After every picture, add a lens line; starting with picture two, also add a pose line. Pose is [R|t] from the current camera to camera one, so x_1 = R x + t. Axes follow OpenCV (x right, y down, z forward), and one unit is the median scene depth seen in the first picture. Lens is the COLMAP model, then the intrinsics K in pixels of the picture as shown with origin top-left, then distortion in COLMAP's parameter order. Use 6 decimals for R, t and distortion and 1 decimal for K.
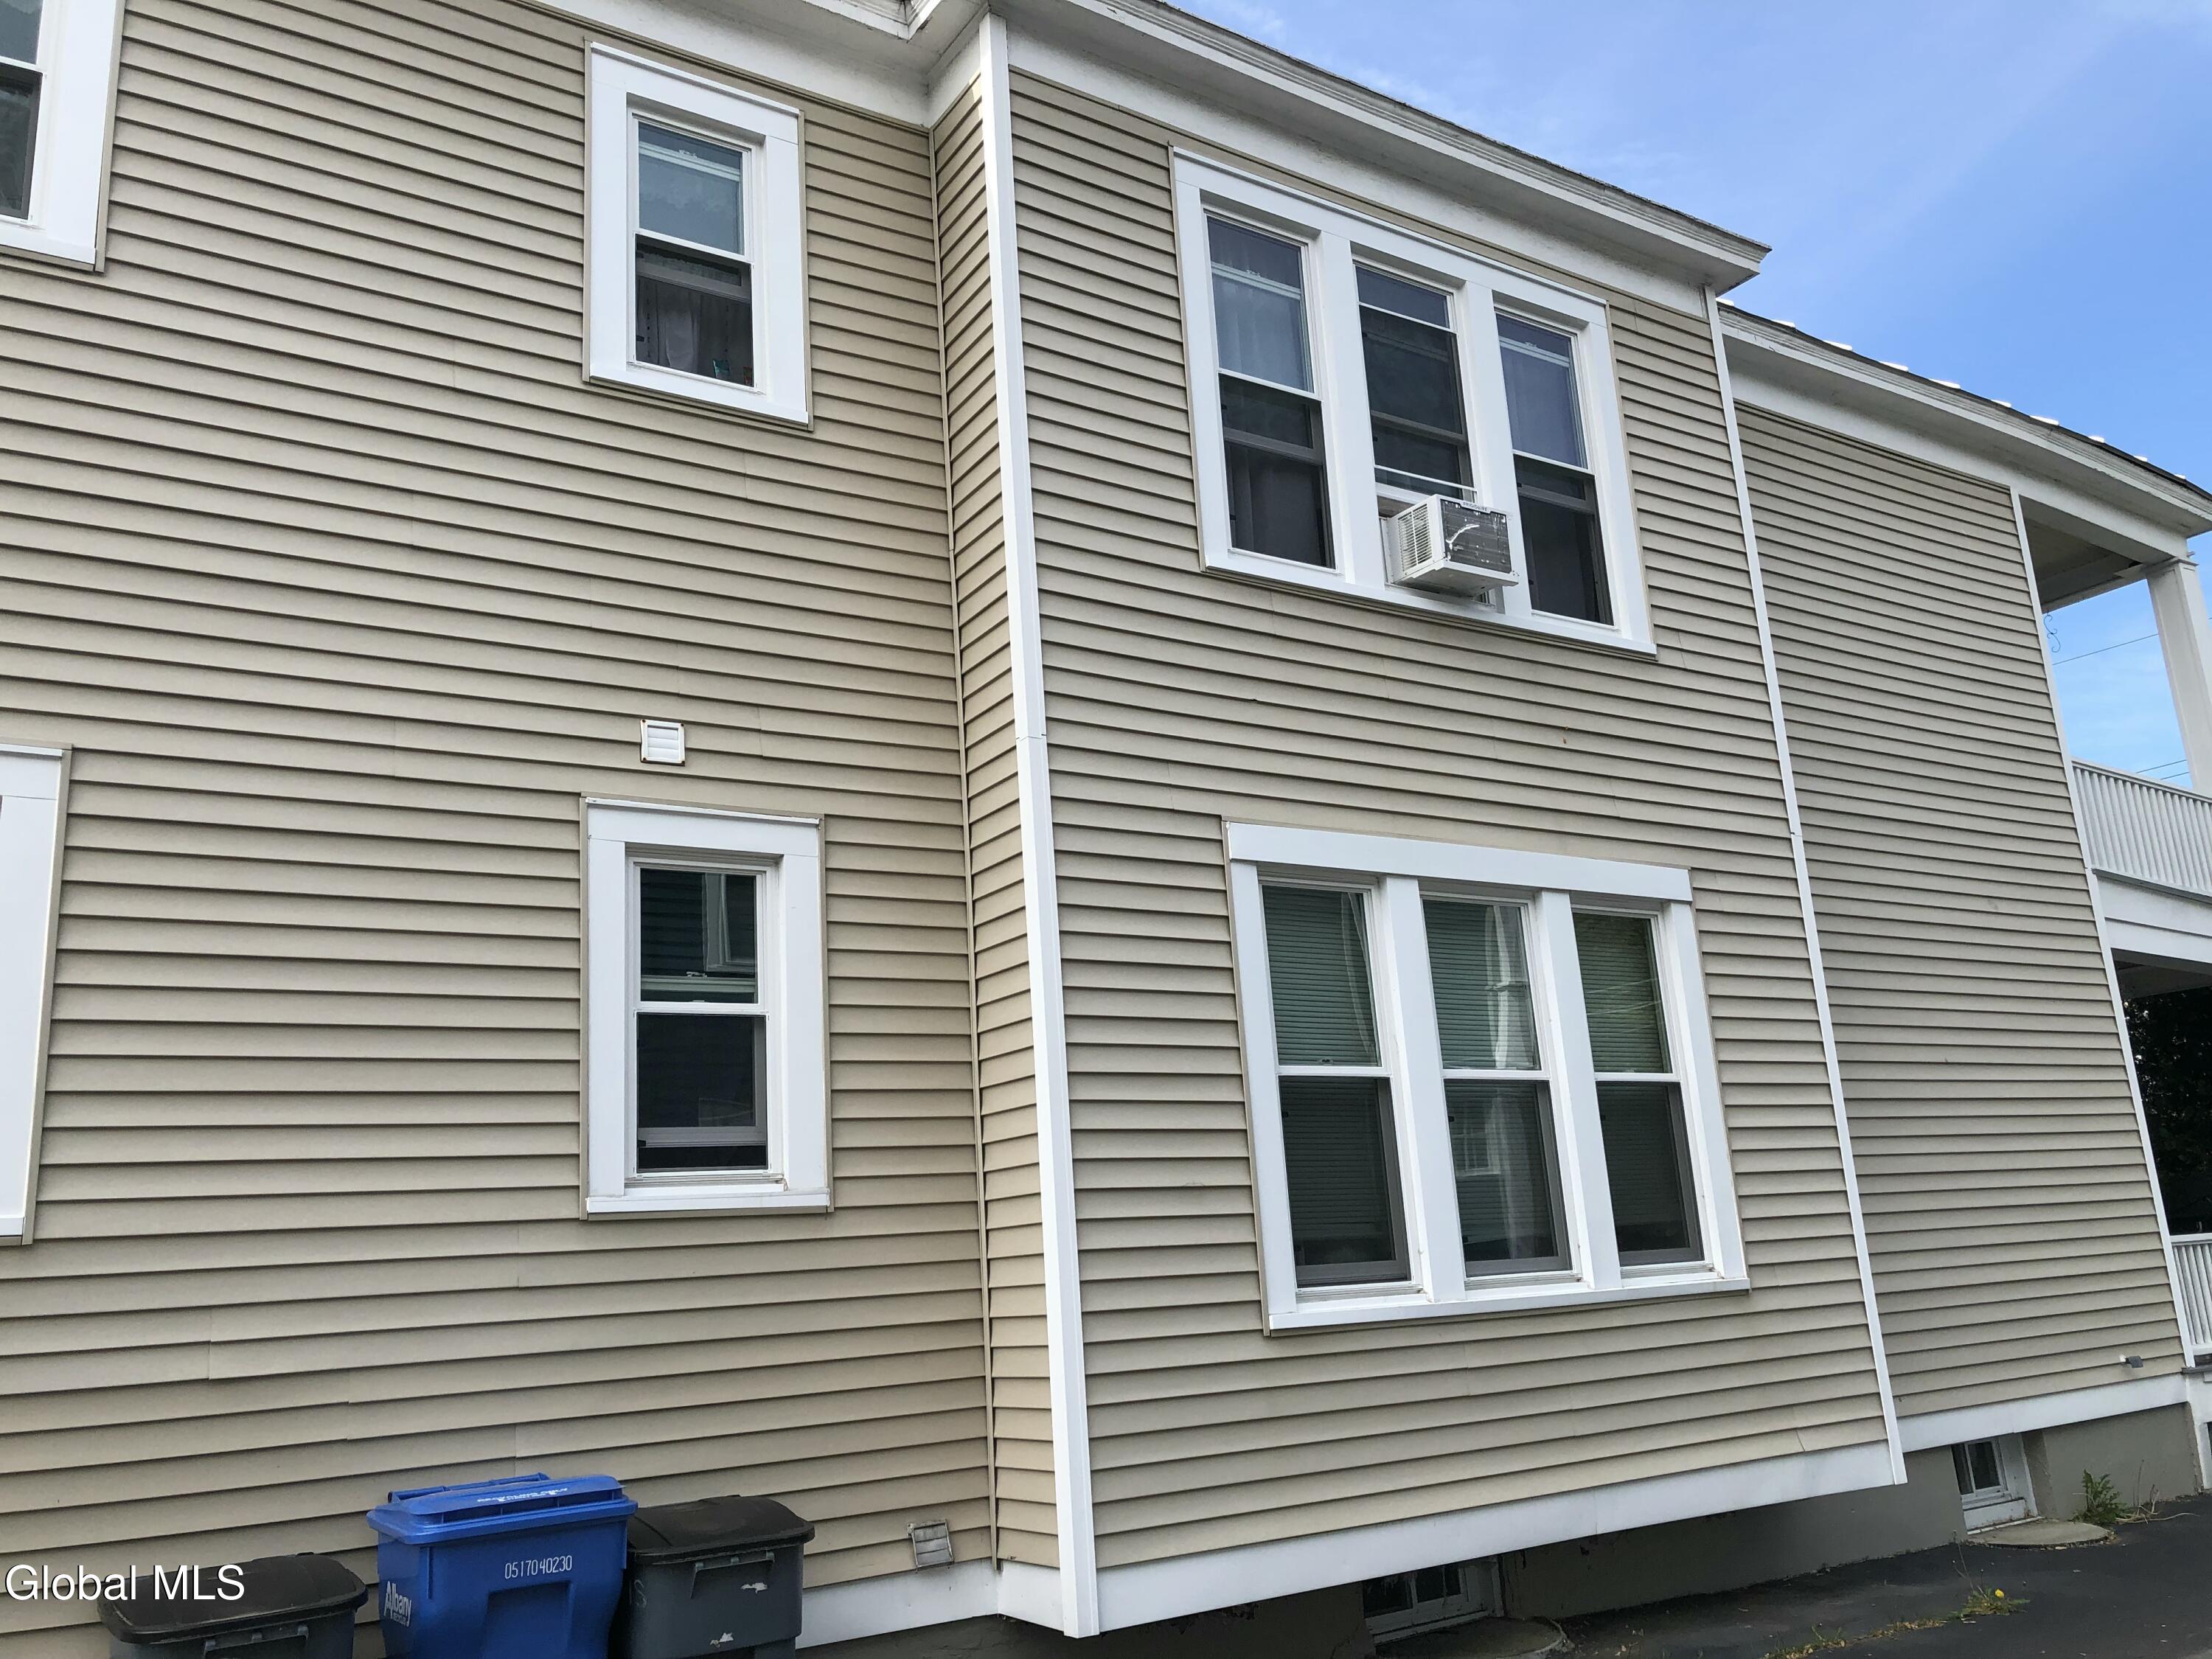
lens RADIAL K [[1801.9, 0, 1113.8], [0, 1801.9, 829.6], [0, 0, 1]] dist [0.025334, -0.010442]
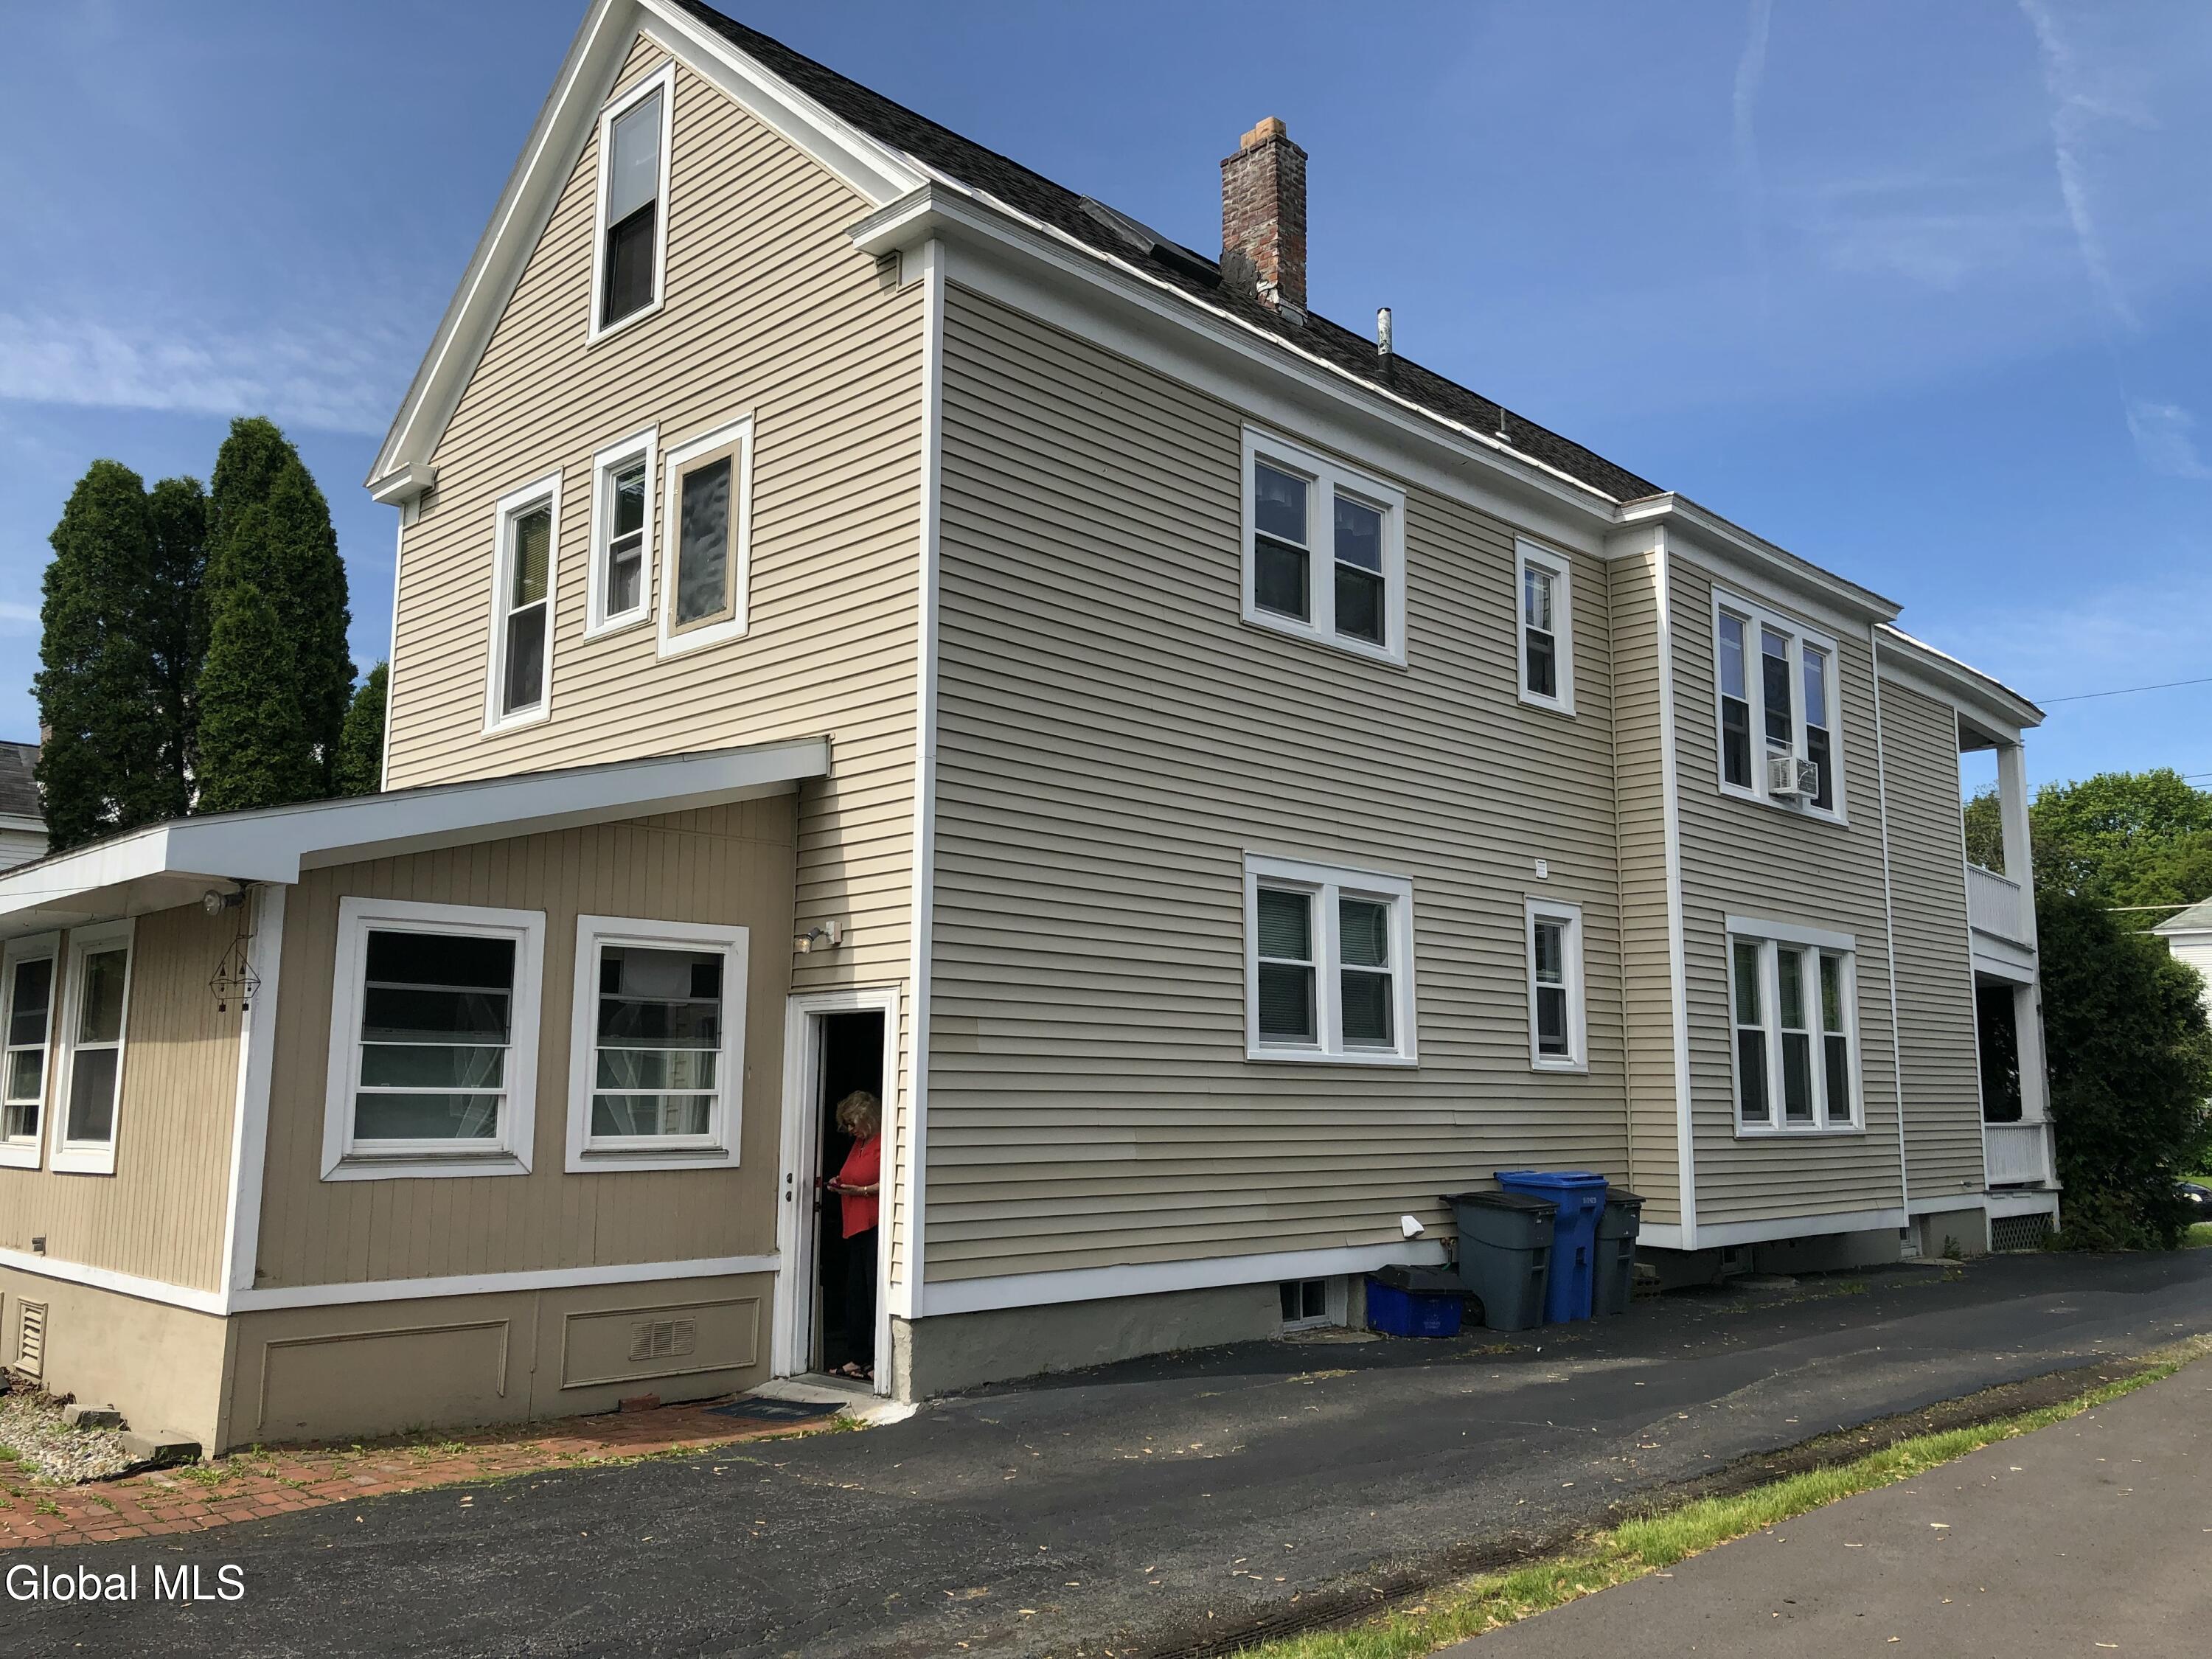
lens RADIAL K [[1801.9, 0, 1098.7], [0, 1801.9, 824.2], [0, 0, 1]] dist [0.025334, -0.010442]
pose [[0.976126, 0.100244, 0.192689, -0.994004], [-0.117018, 0.990085, 0.077710, -0.172924], [-0.182989, -0.098403, 0.978178, -0.906671]]
